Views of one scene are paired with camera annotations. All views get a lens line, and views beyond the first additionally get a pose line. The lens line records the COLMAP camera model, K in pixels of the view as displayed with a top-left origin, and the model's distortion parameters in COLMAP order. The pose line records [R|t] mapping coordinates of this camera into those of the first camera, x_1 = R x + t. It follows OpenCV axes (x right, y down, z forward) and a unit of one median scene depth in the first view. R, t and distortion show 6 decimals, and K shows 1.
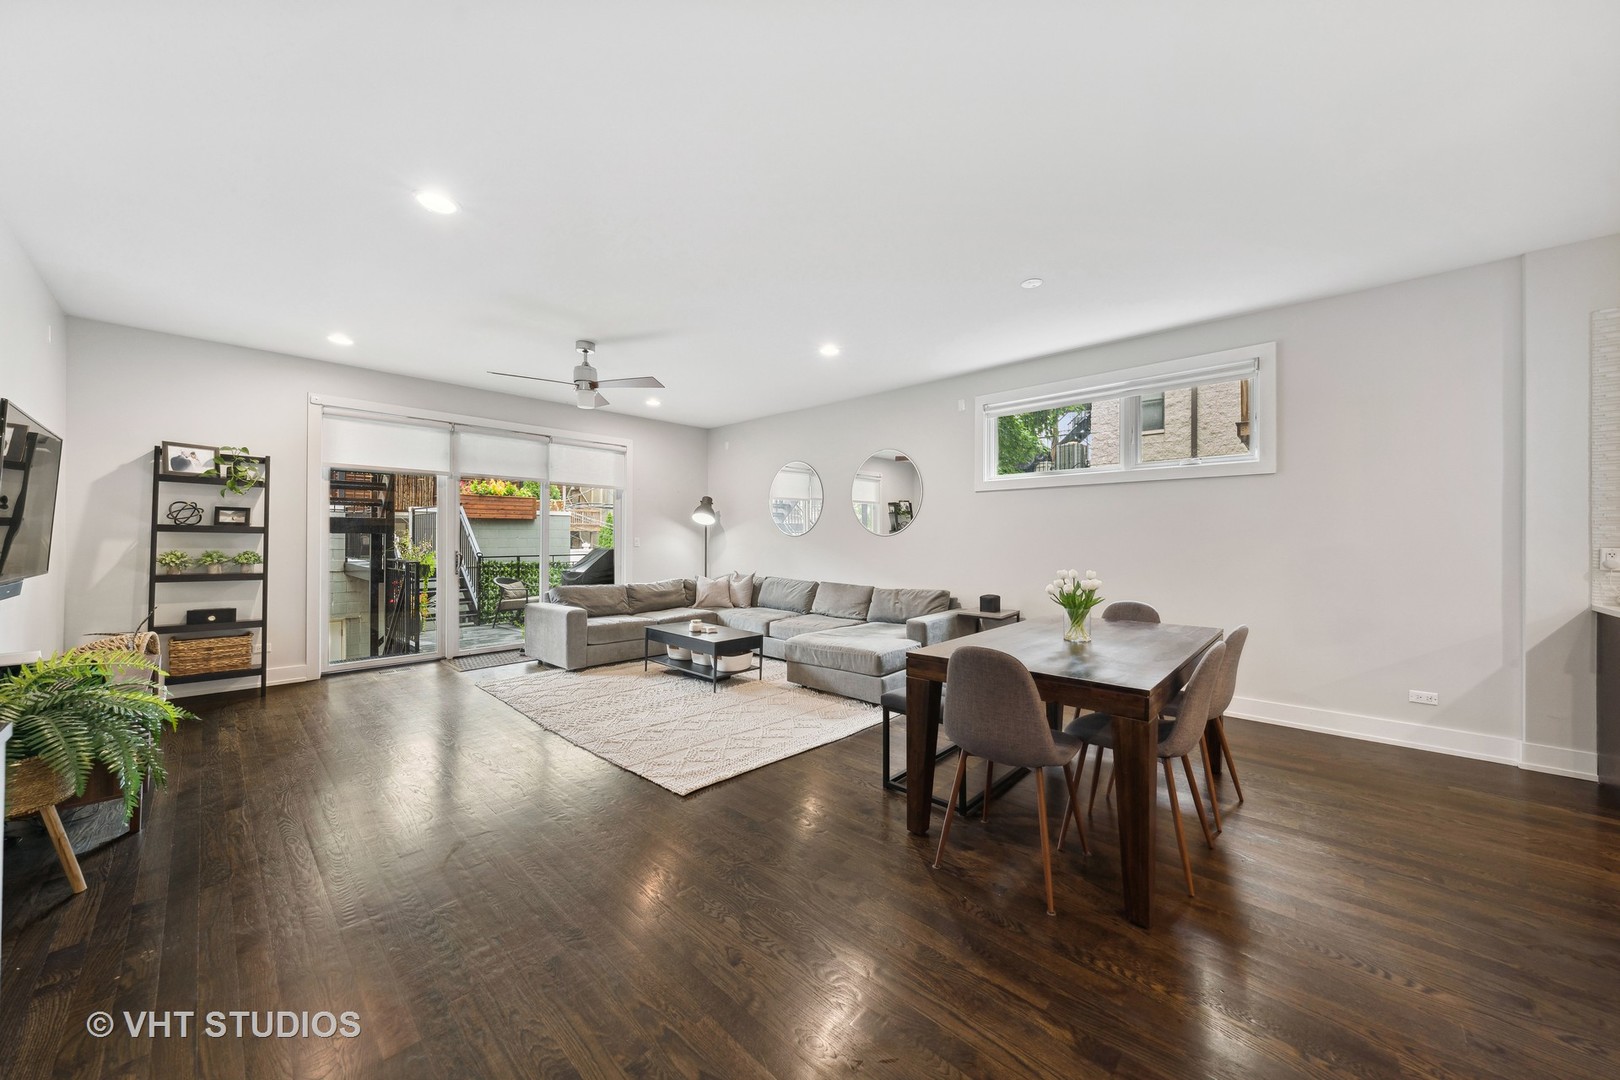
lens RADIAL K [[559.6, 0, 810.3], [0, 559.6, 538.0], [0, 0, 1]] dist [-0.001202, 0.000105]
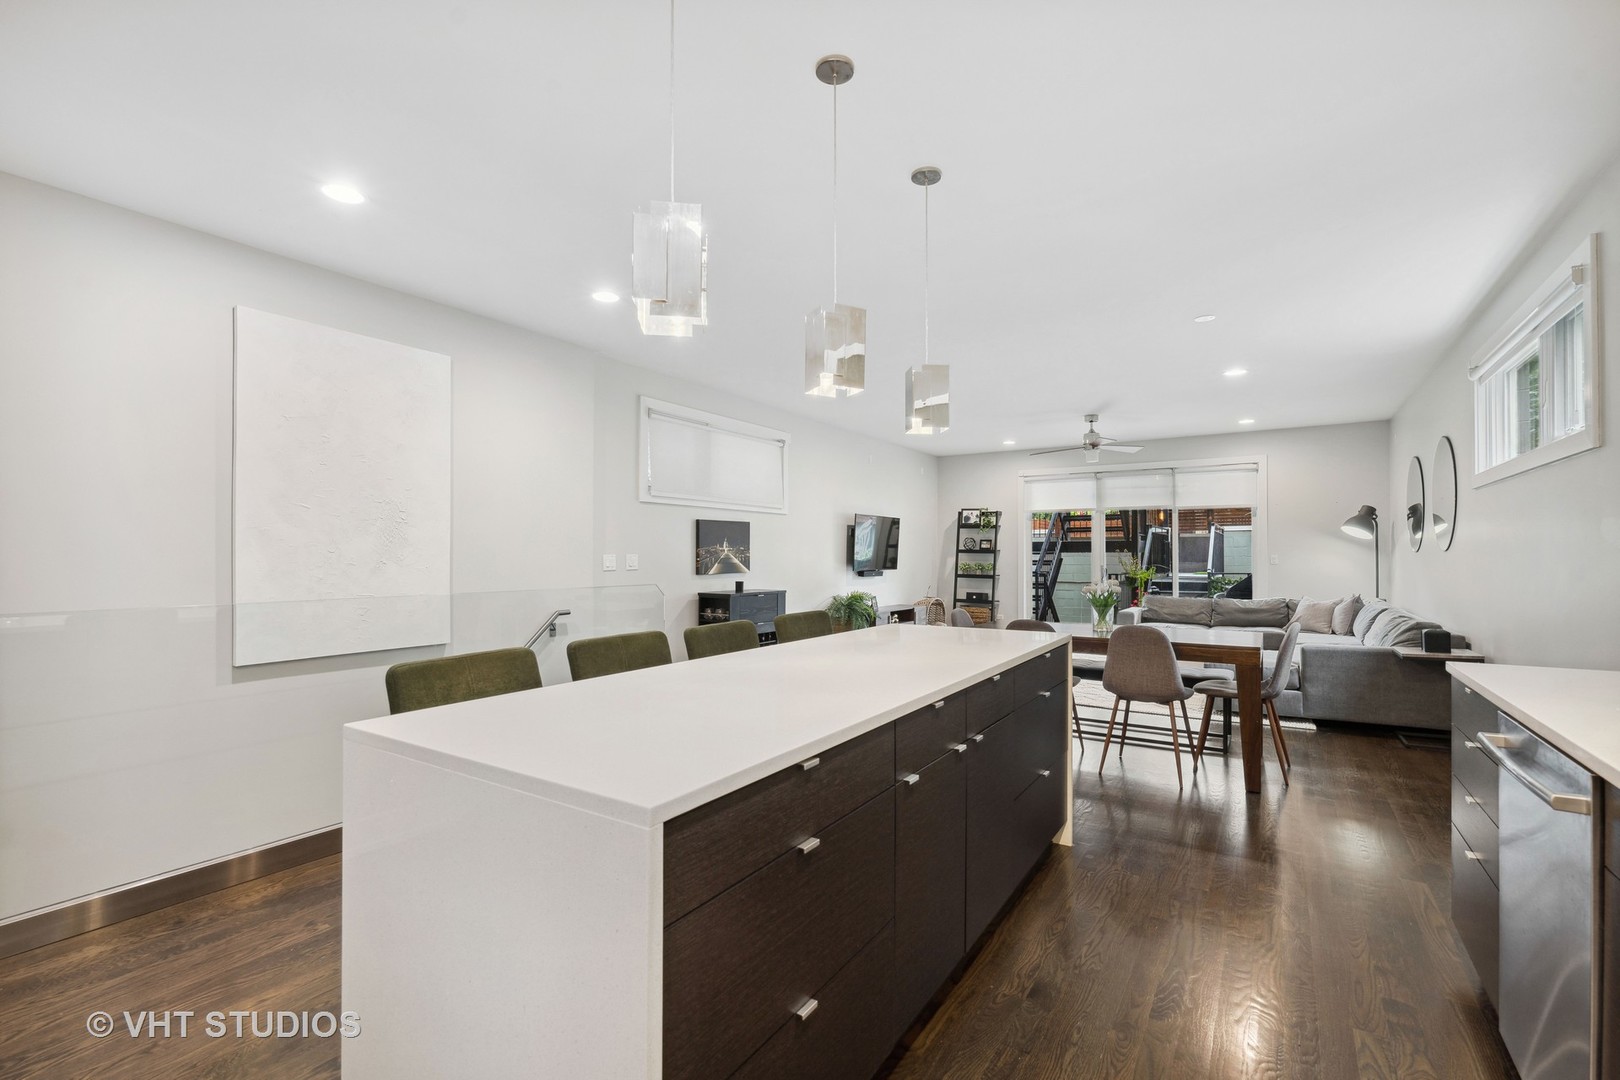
lens RADIAL K [[701.8, 0, 810.6], [0, 701.8, 547.8], [0, 0, 1]] dist [0.000174, 0.000280]
pose [[0.178675, -0.012384, -0.983830, 1.184143], [0.002507, 0.999923, -0.012132, -0.000789], [0.983905, -0.000298, 0.178693, -0.000859]]
